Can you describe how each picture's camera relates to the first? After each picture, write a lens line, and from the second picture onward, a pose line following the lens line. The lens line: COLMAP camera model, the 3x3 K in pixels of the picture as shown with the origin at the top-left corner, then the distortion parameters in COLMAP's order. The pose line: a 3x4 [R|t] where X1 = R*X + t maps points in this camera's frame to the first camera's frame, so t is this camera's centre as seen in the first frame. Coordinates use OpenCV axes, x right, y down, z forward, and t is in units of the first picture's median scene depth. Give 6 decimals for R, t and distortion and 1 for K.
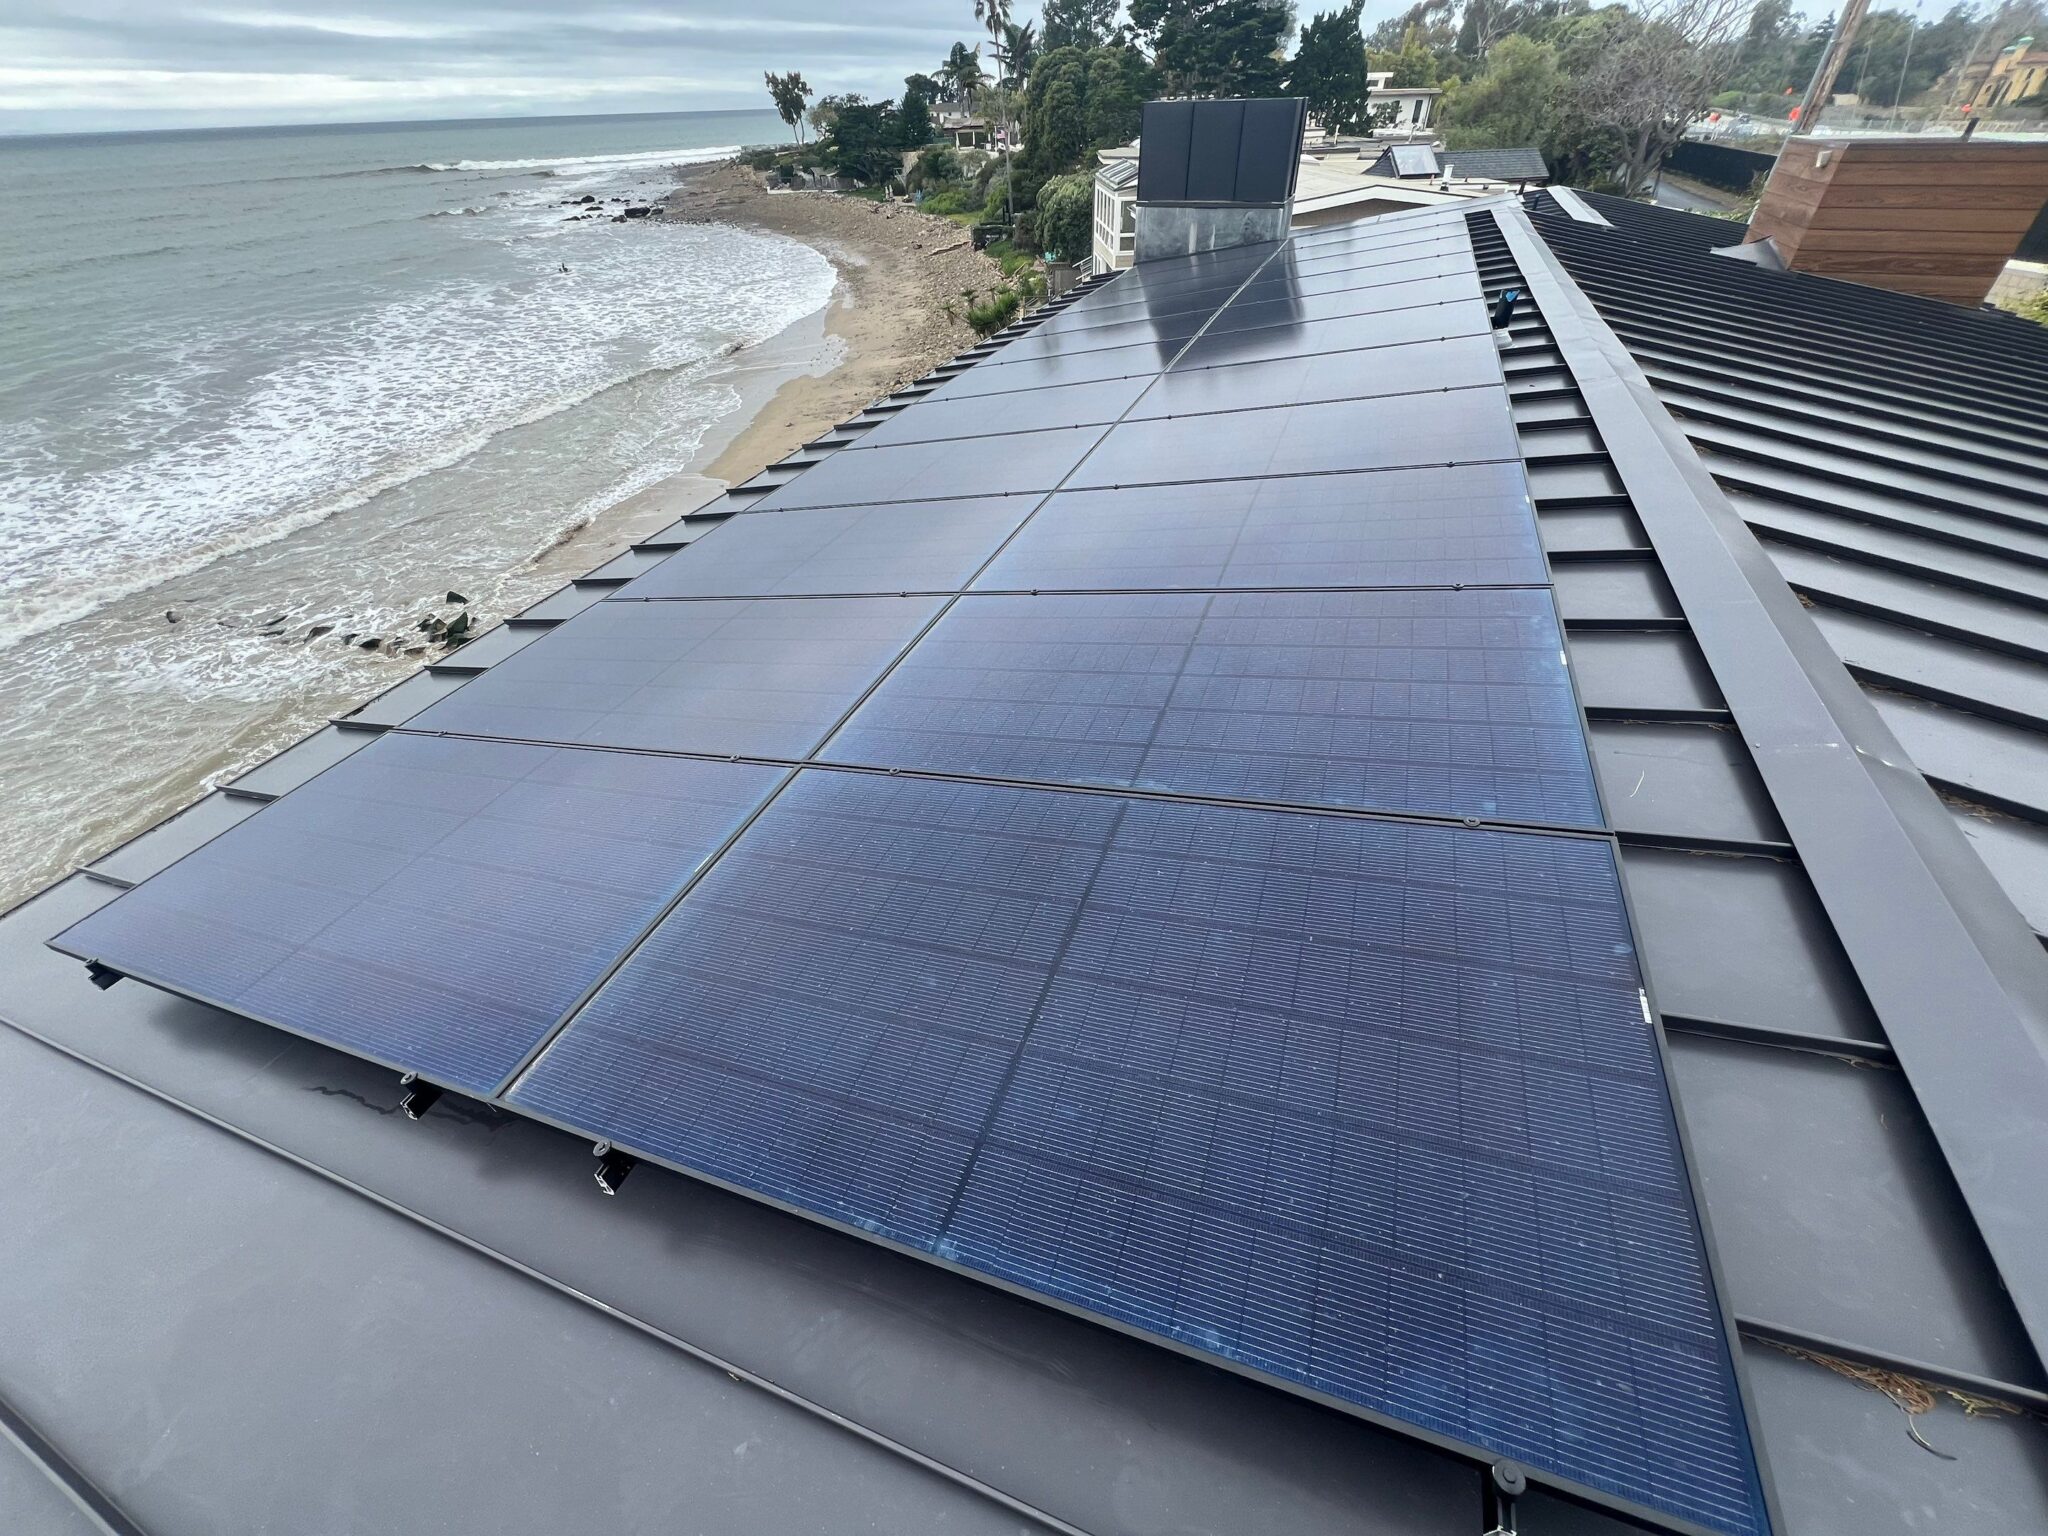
lens RADIAL K [[823.1, 0, 1030.9], [0, 823.1, 759.9], [0, 0, 1]] dist [0.001508, -0.000305]
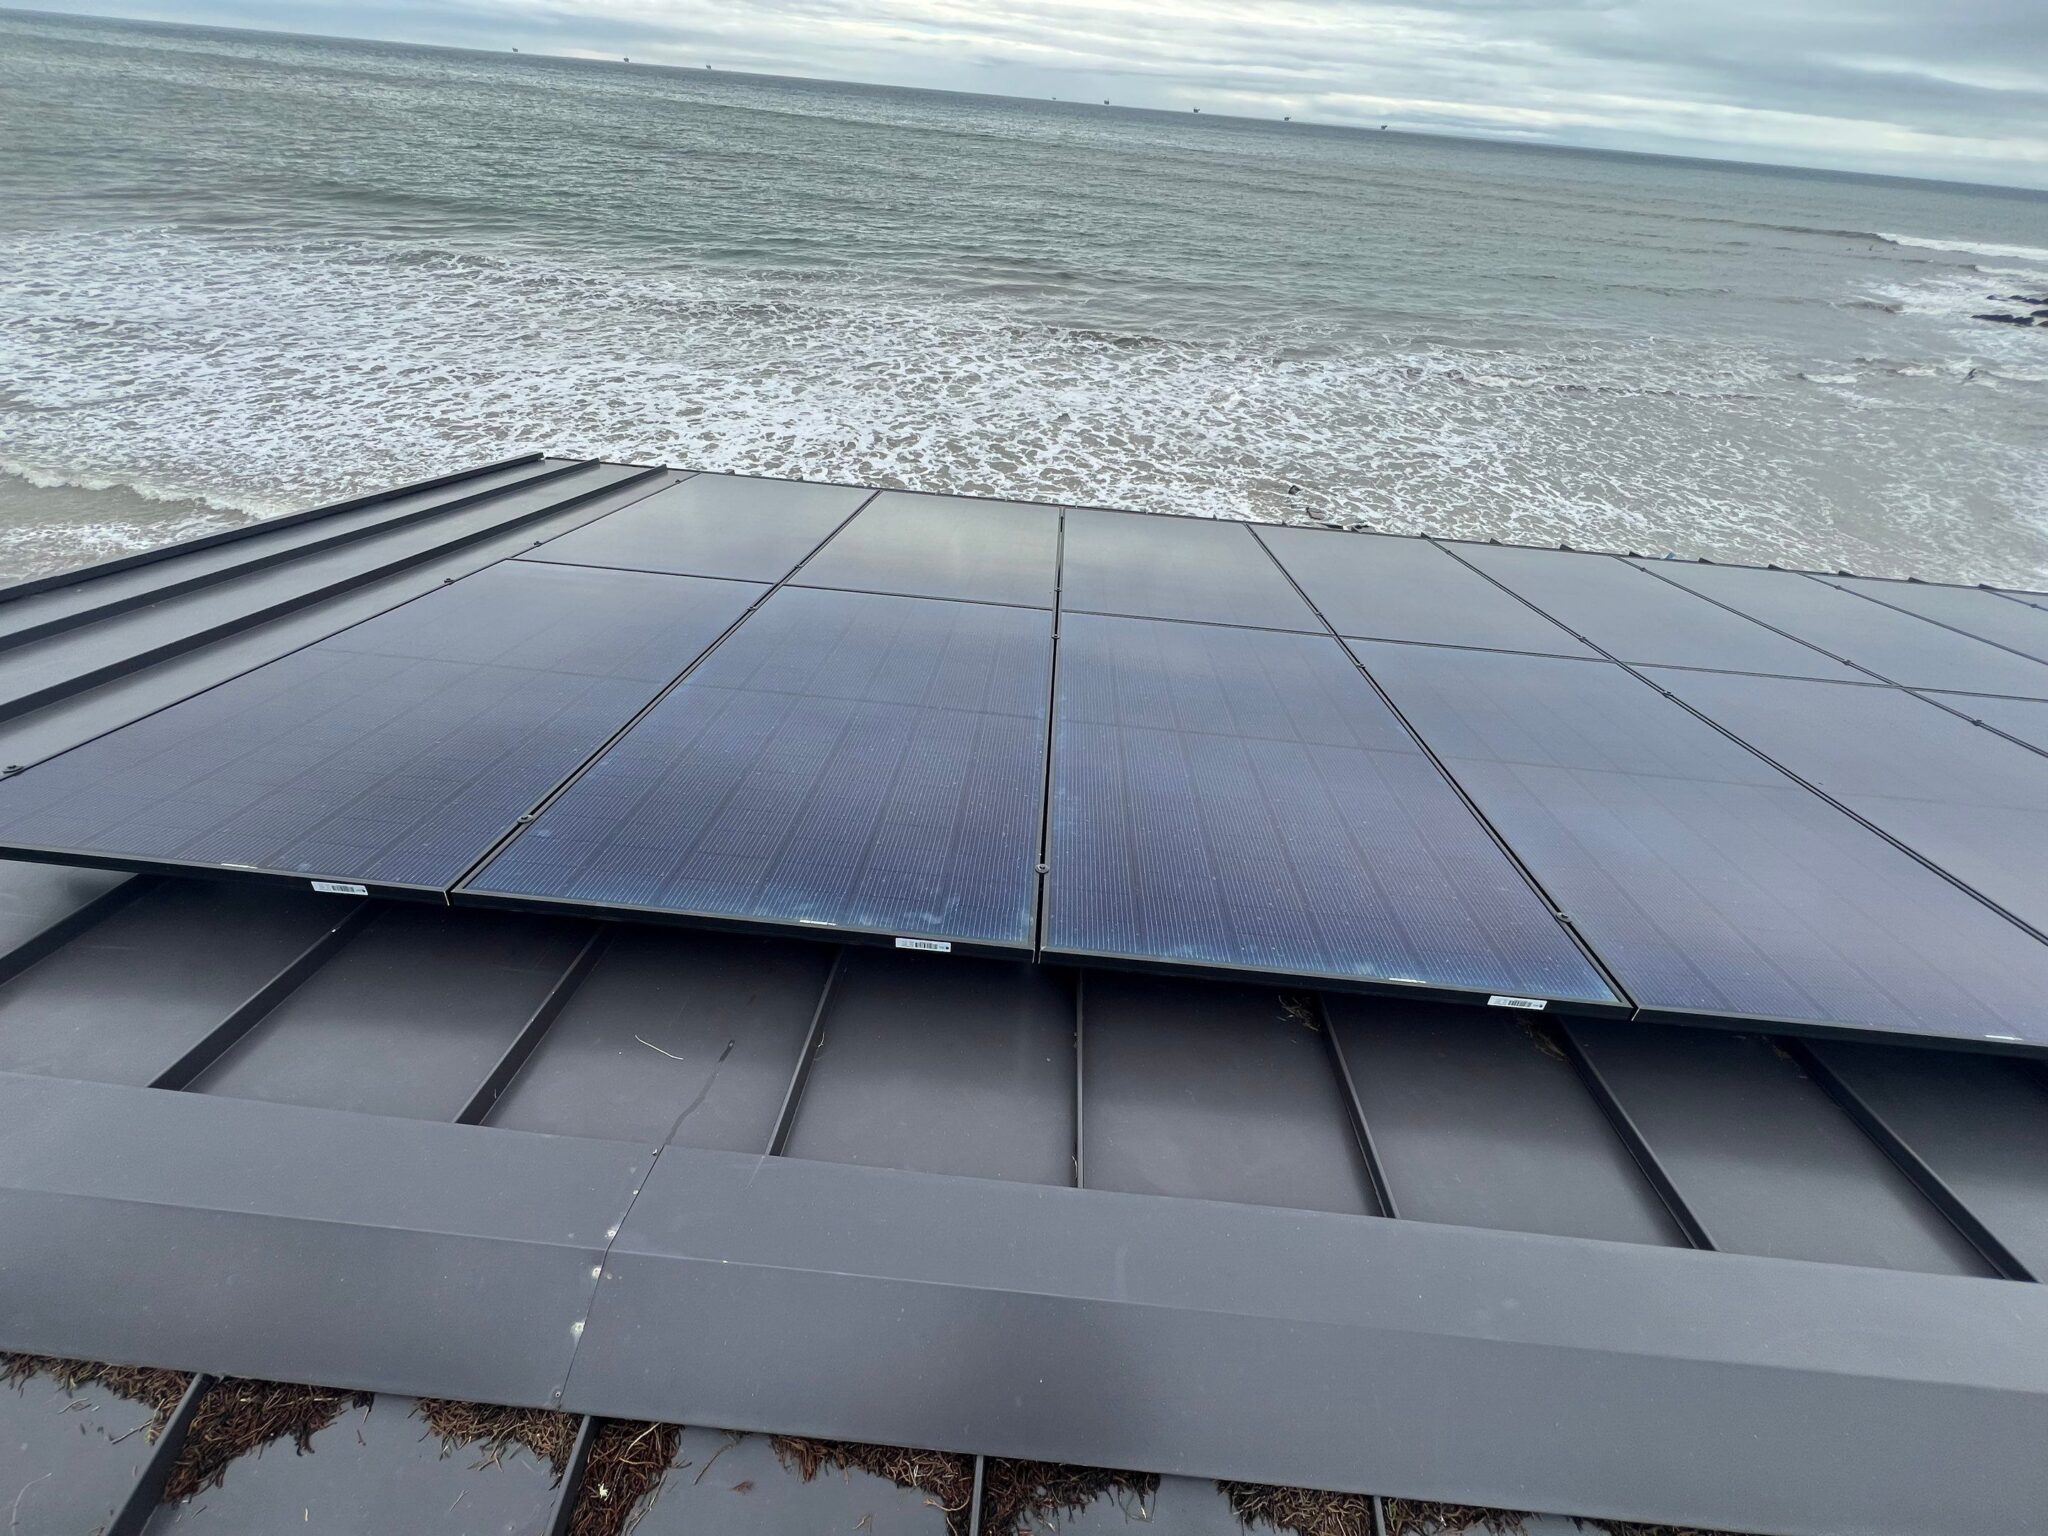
lens RADIAL K [[823.1, 0, 1020.9], [0, 823.1, 762.6], [0, 0, 1]] dist [0.001508, -0.000305]
pose [[0.290892, 0.639442, -0.711686, 0.021952], [-0.659457, 0.672933, 0.335079, -0.011239], [0.693180, 0.371855, 0.617435, 0.011706]]
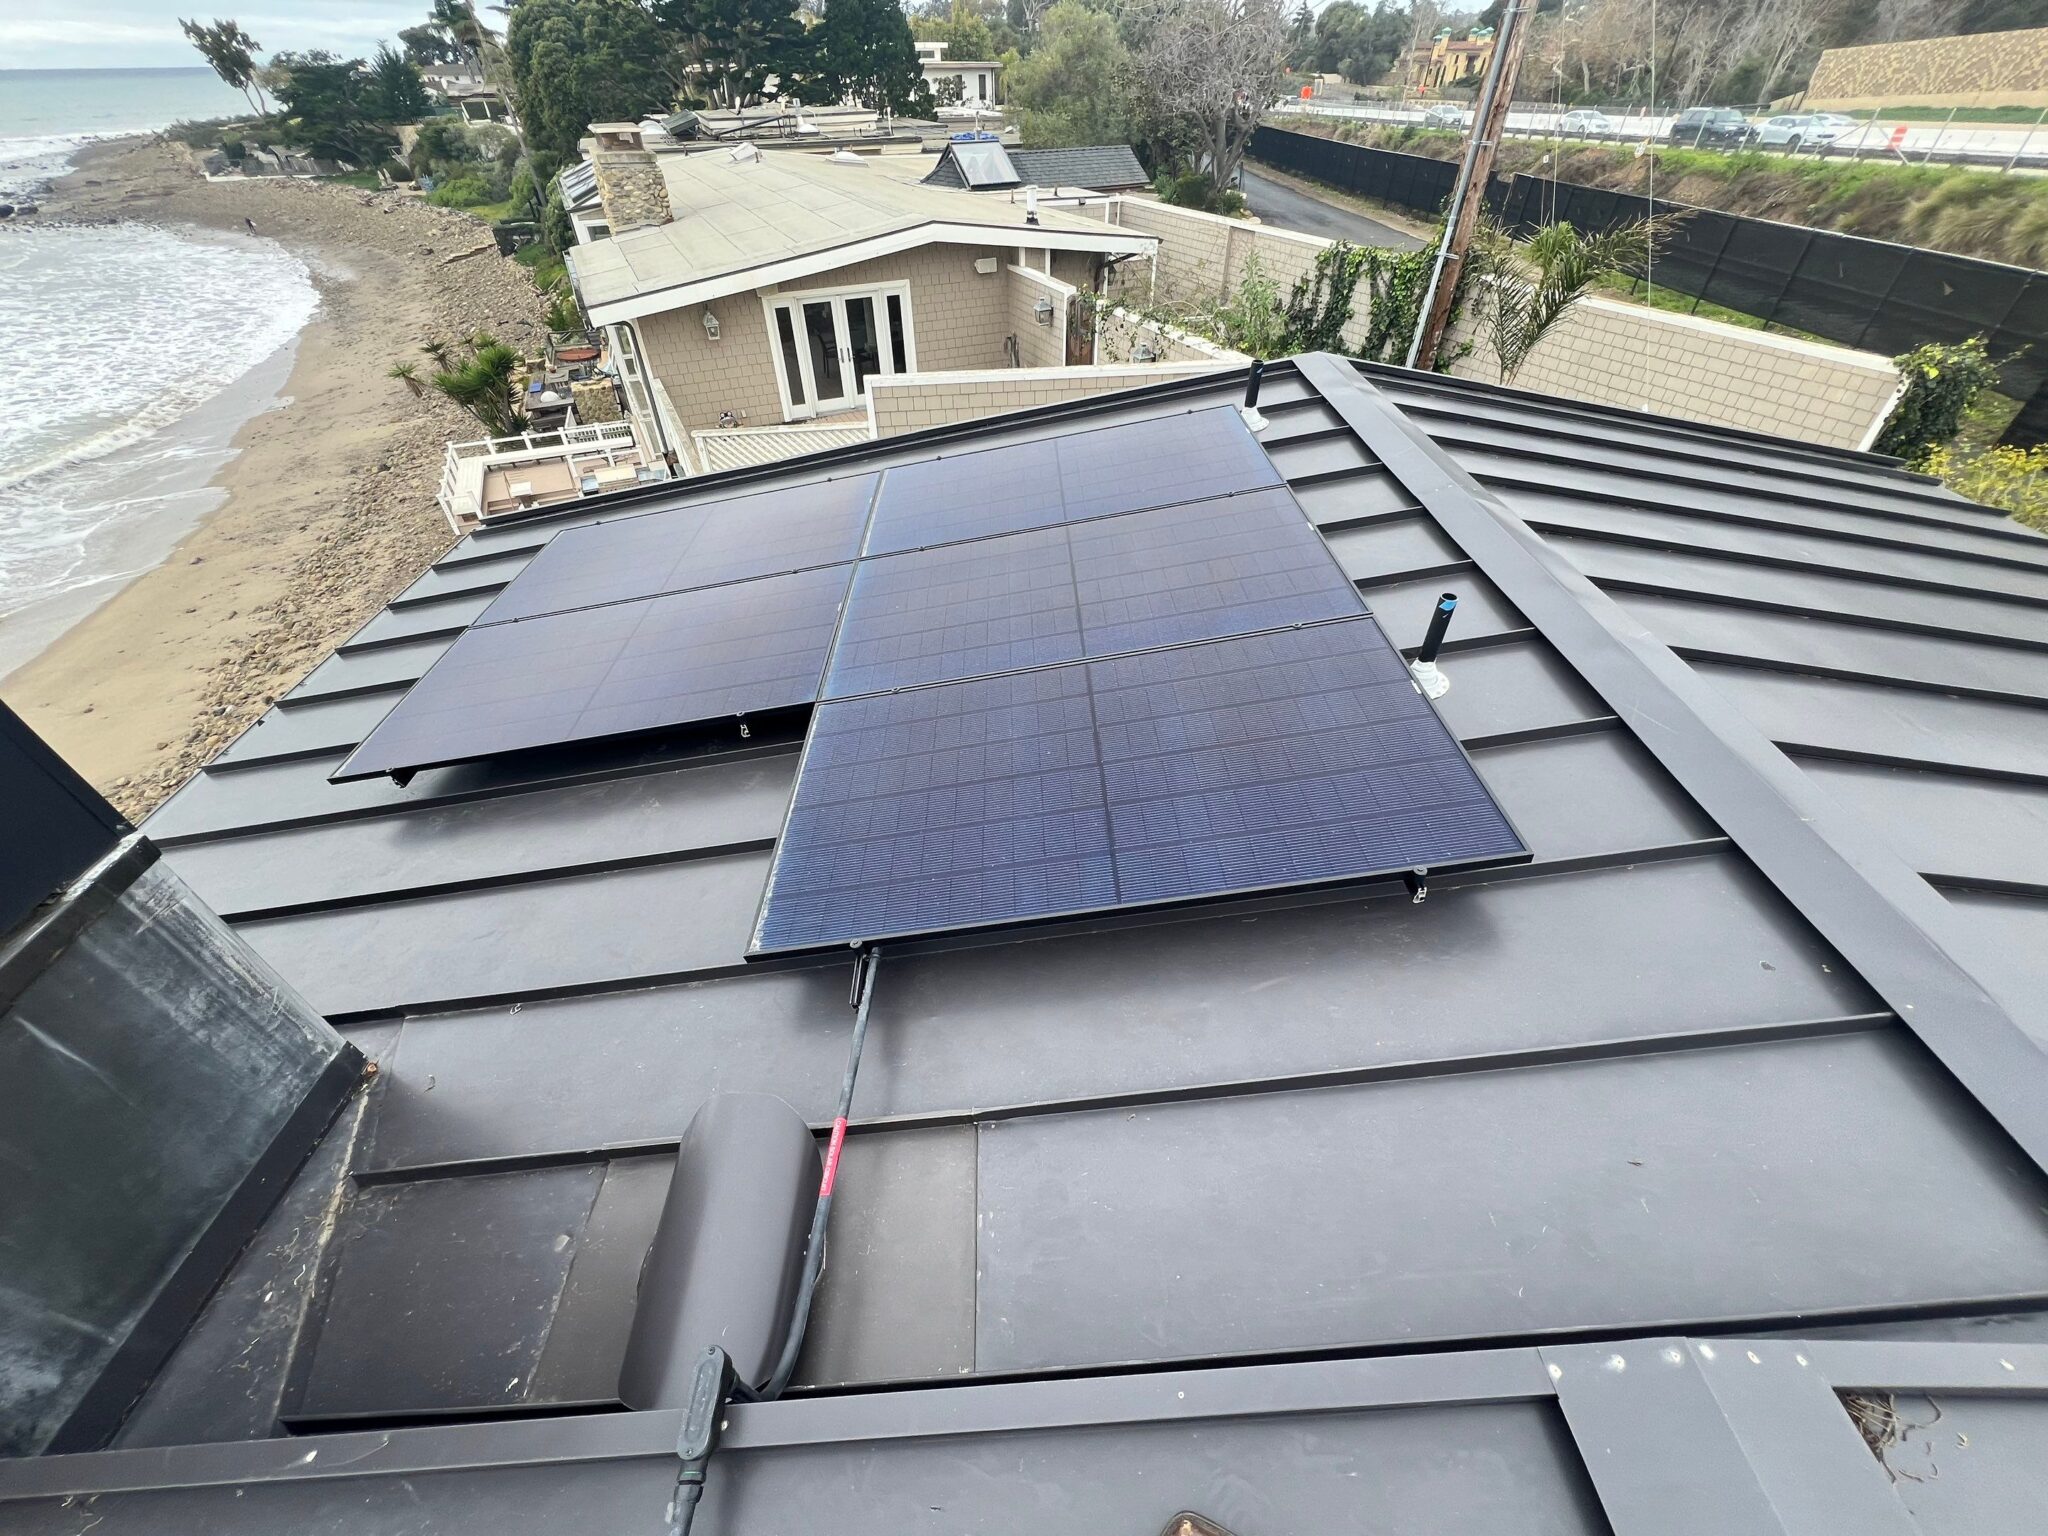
lens RADIAL K [[823.1, 0, 1028.4], [0, 823.1, 764.8], [0, 0, 1]] dist [0.001508, -0.000305]
pose [[0.924187, -0.234921, 0.301148, 0.047065], [0.226686, 0.971958, 0.062537, -0.074415], [-0.307395, 0.010470, 0.951525, 0.089595]]
